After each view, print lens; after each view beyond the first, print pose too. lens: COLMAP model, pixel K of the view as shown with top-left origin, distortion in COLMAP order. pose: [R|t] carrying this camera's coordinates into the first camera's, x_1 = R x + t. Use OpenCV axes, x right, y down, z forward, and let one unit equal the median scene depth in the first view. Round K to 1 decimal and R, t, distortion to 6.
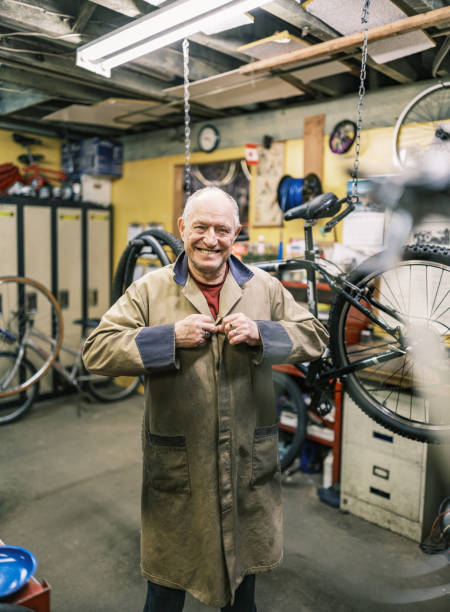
lens RADIAL K [[494.5, 0, 225.4], [0, 494.5, 279.3], [0, 0, 1]] dist [-0.009444, -0.004965]
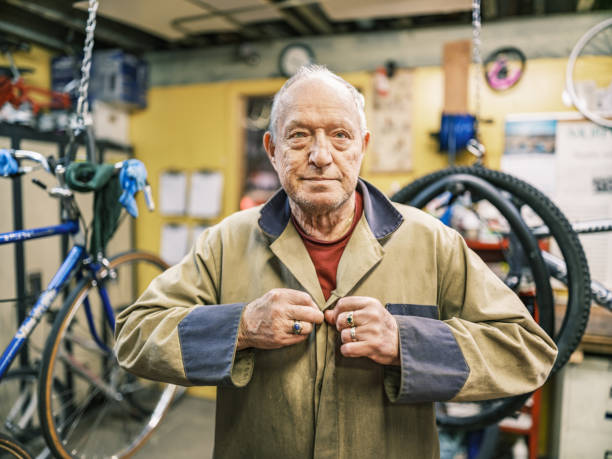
lens RADIAL K [[478.8, 0, 305.6], [0, 478.8, 233.5], [0, 0, 1]] dist [-0.001705, -0.034735]
pose [[0.927715, -0.037629, 0.371388, -0.351067], [0.038259, 0.999252, 0.005674, -0.016941], [-0.371324, 0.008945, 0.928460, 0.325047]]
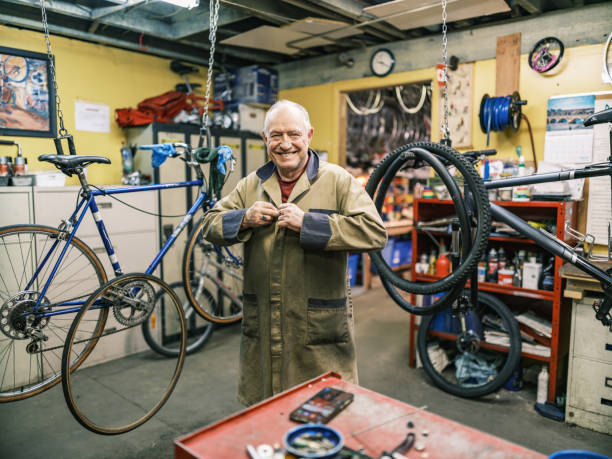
lens RADIAL K [[479.2, 0, 306.0], [0, 479.2, 229.5], [0, 0, 1]] dist [0.002554, -0.040355]
pose [[0.999125, -0.024644, 0.033805, -0.255231], [0.023850, 0.999435, 0.023696, 0.027331], [-0.034370, -0.022869, 0.999147, 0.040165]]
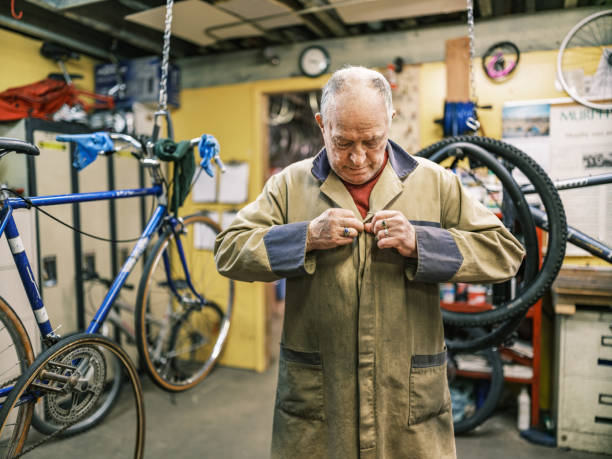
lens RADIAL K [[476.6, 0, 296.8], [0, 476.6, 231.5], [0, 0, 1]] dist [0.008132, -0.045986]
pose [[0.939163, -0.054025, 0.339195, -0.411445], [0.059475, 0.998214, -0.005683, 0.023744], [-0.338282, 0.025511, 0.940699, 0.243880]]
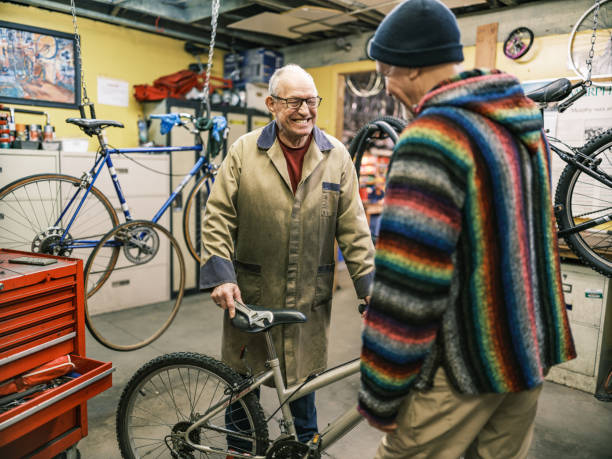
lens RADIAL K [[479.2, 0, 306.0], [0, 479.2, 229.5], [0, 0, 1]] dist [0.002554, -0.040355]
pose [[0.999948, 0.008569, -0.005472, -0.199276], [-0.008260, 0.998499, 0.054146, 0.064009], [0.005928, -0.054098, 0.998518, -0.075531]]
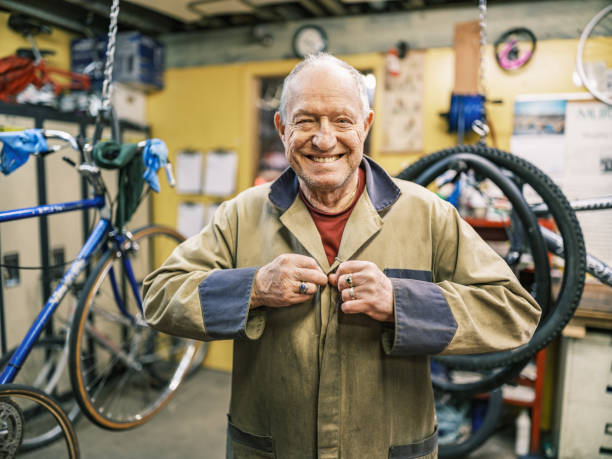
lens RADIAL K [[479.2, 0, 306.0], [0, 479.2, 229.5], [0, 0, 1]] dist [0.002554, -0.040355]
pose [[0.937968, -0.043670, 0.343962, -0.357139], [0.033345, 0.998800, 0.035879, -0.012184], [-0.345115, -0.022184, 0.938298, 0.300473]]
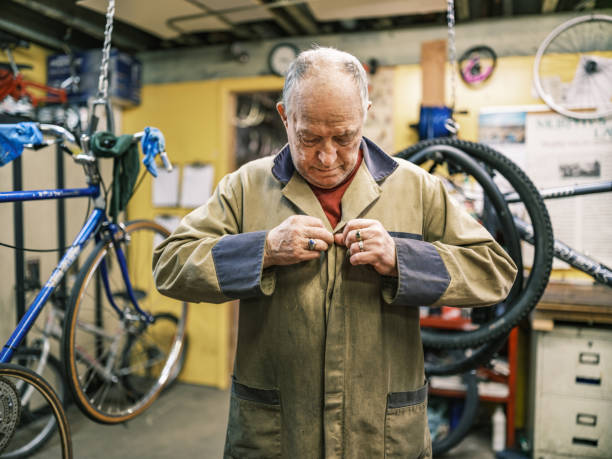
lens RADIAL K [[477.3, 0, 303.5], [0, 477.3, 228.8], [0, 0, 1]] dist [0.001520, -0.036758]
pose [[0.912576, -0.034198, 0.407474, -0.384032], [0.046612, 0.998701, -0.020574, 0.020938], [-0.406241, 0.037769, 0.912985, 0.292144]]
